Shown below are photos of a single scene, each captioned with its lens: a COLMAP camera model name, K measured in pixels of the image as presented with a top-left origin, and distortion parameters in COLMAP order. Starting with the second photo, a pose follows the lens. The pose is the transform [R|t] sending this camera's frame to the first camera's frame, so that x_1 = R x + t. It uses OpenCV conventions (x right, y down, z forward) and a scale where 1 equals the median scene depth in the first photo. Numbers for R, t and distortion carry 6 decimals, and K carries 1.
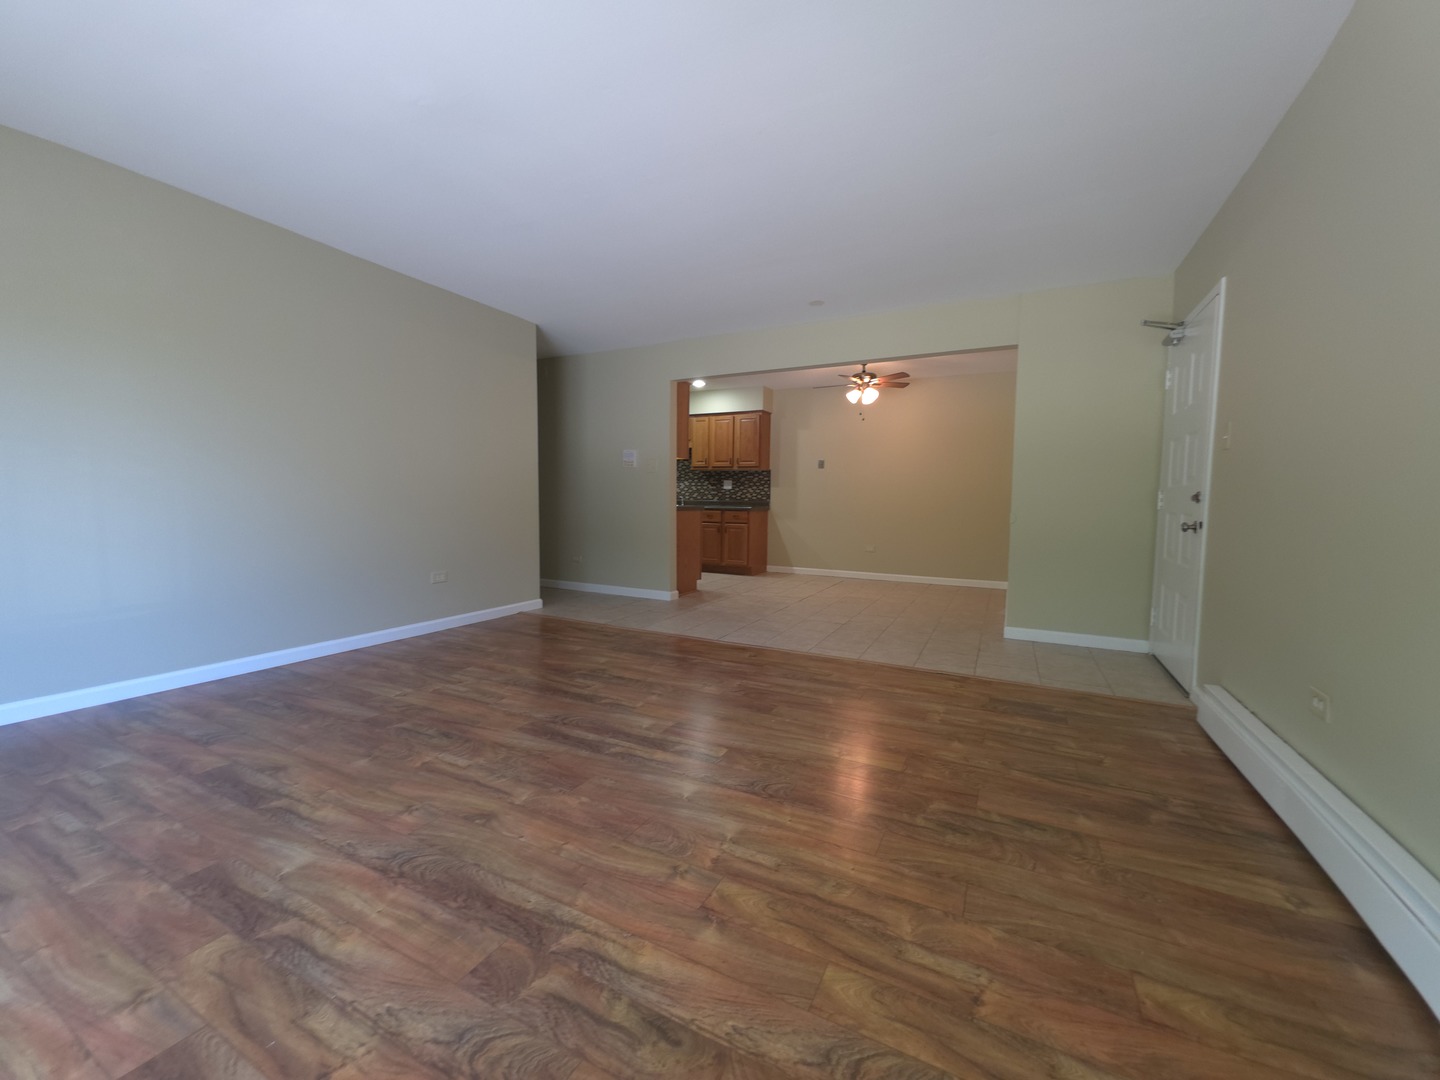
lens RADIAL K [[570.1, 0, 720.0], [0, 570.1, 540.0], [0, 0, 1]] dist [0.001758, -0.000378]
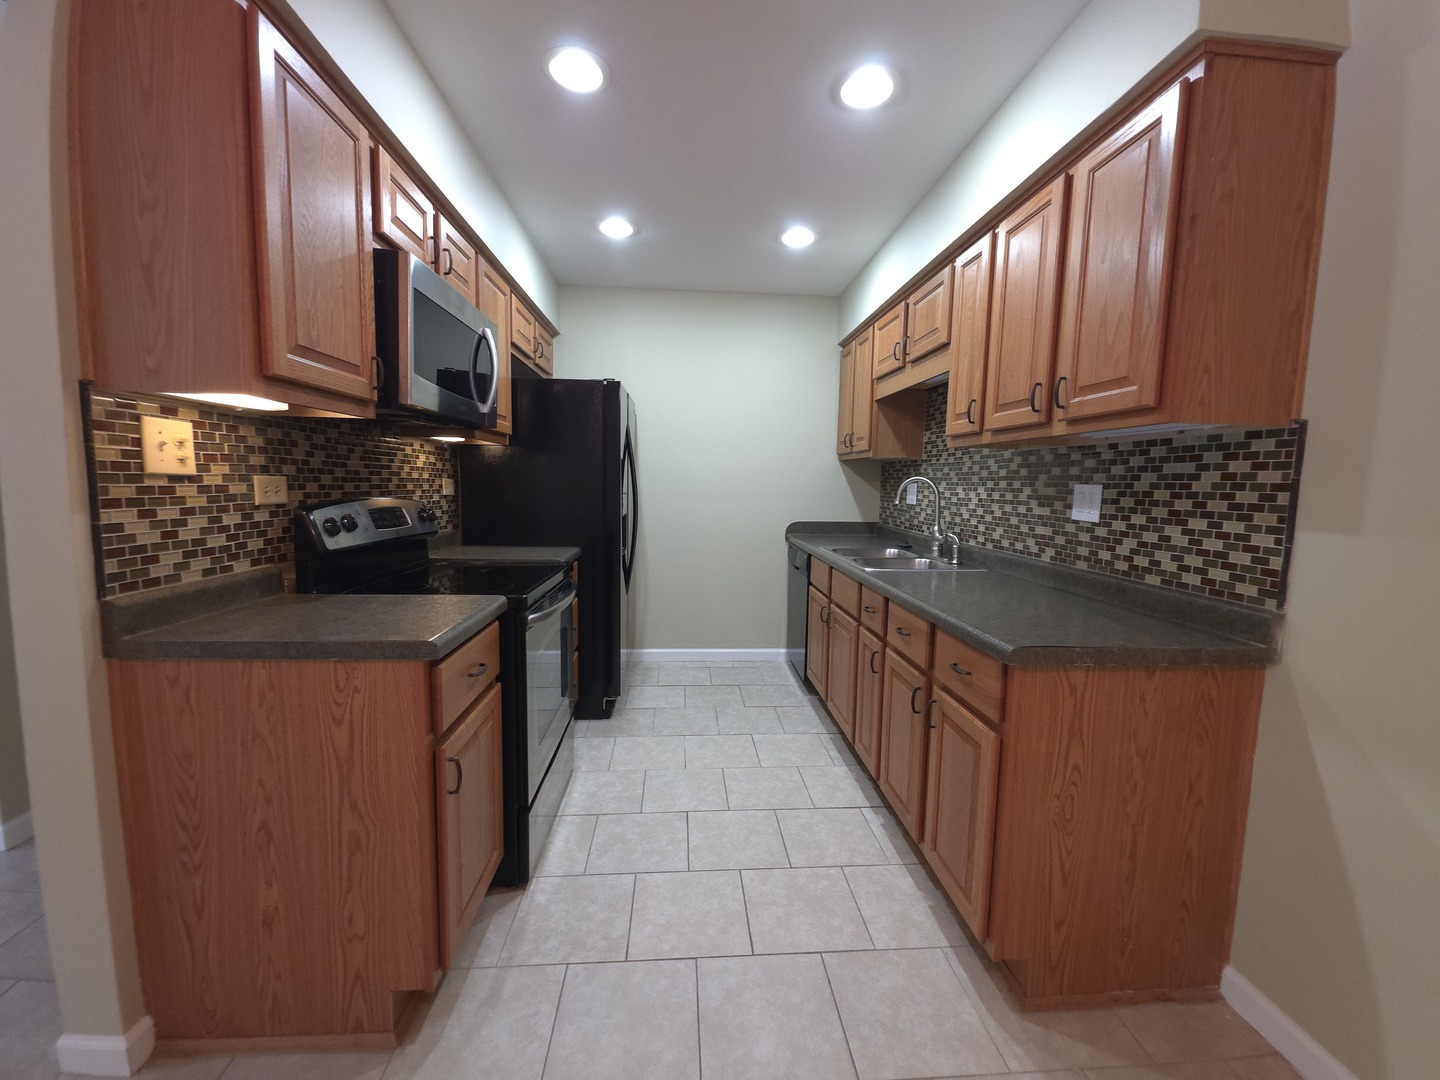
lens RADIAL K [[570.1, 0, 720.0], [0, 570.1, 540.0], [0, 0, 1]] dist [0.001758, -0.000378]
pose [[0.519316, 0.083230, -0.850520, 0.141638], [-0.073810, 0.995895, 0.052389, -0.085948], [0.851389, 0.035570, 0.523327, 0.775385]]
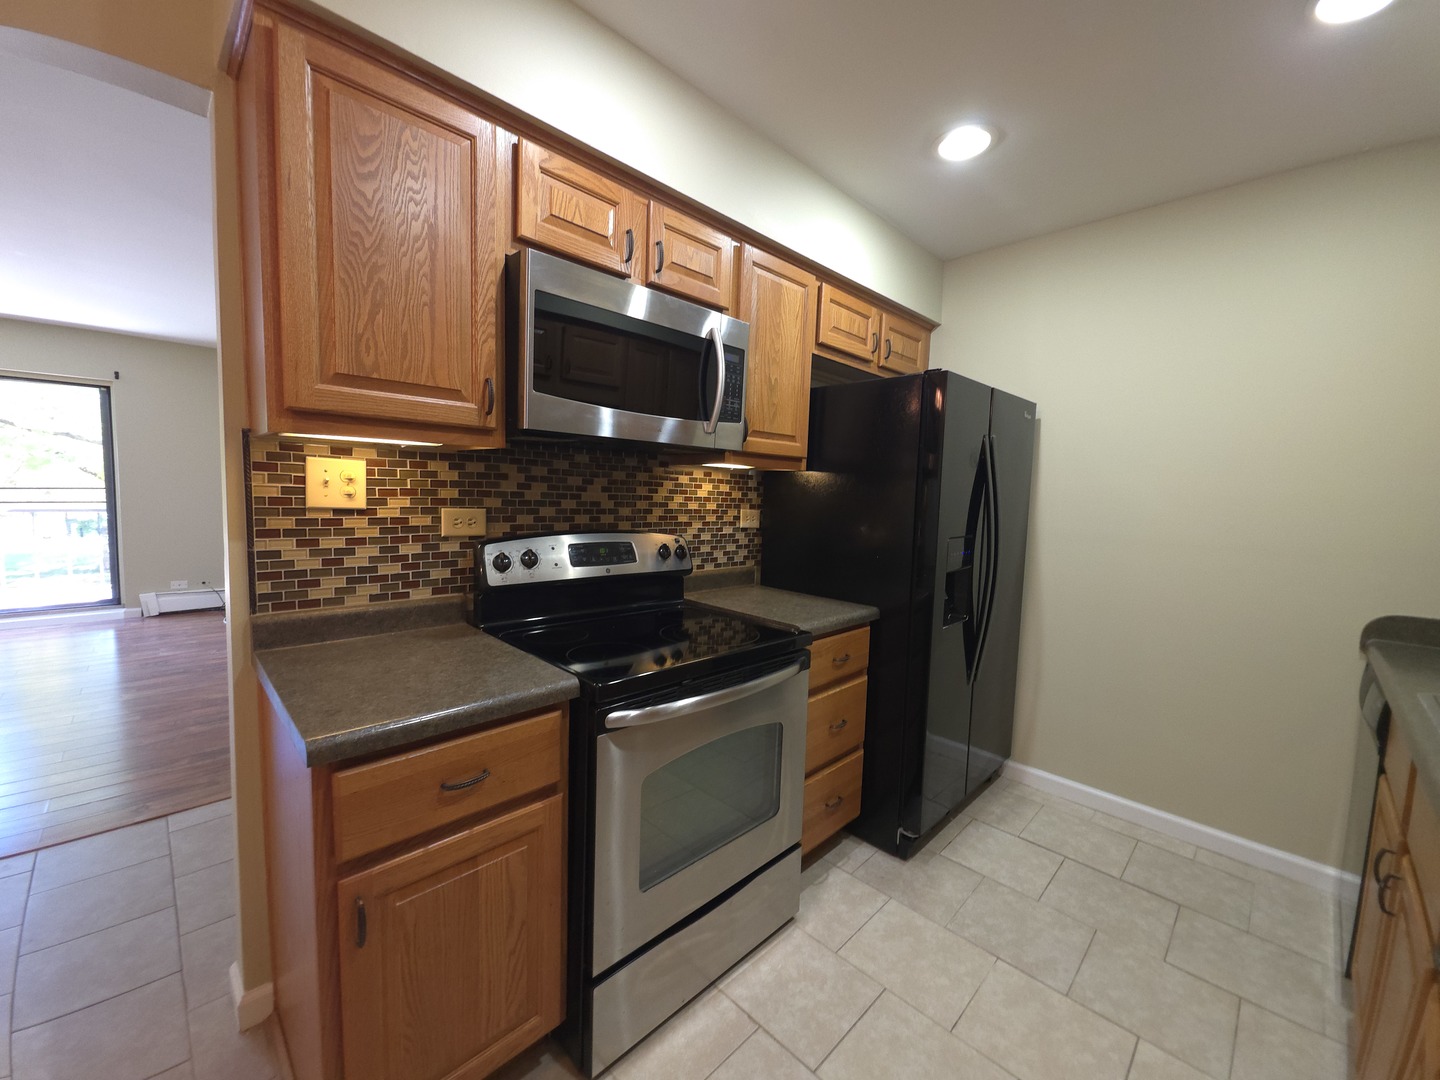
lens RADIAL K [[570.1, 0, 720.0], [0, 570.1, 540.0], [0, 0, 1]] dist [0.001758, -0.000378]
pose [[-0.307026, 0.057161, -0.949983, 0.060296], [-0.103681, 0.990244, 0.093092, -0.102895], [0.946037, 0.127077, -0.298104, 0.889796]]
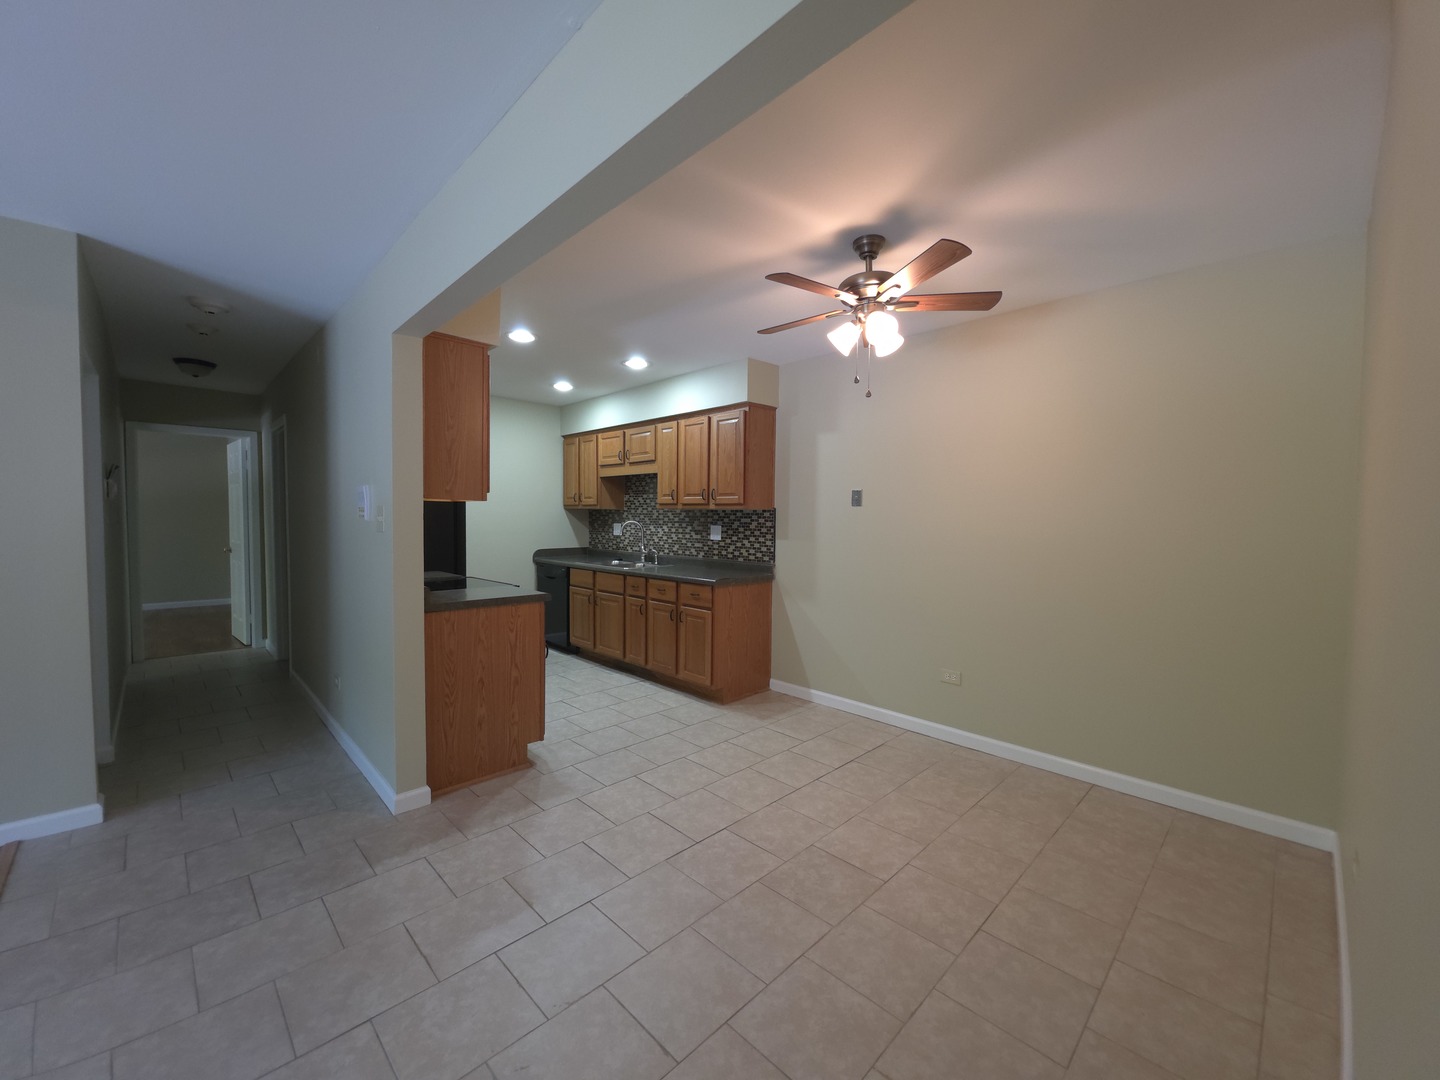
lens RADIAL K [[570.1, 0, 720.0], [0, 570.1, 540.0], [0, 0, 1]] dist [0.001758, -0.000378]
pose [[0.950162, 0.007852, -0.311657, 0.210649], [-0.019662, 0.999202, -0.034770, -0.071354], [0.311135, 0.039165, 0.949558, 0.452413]]
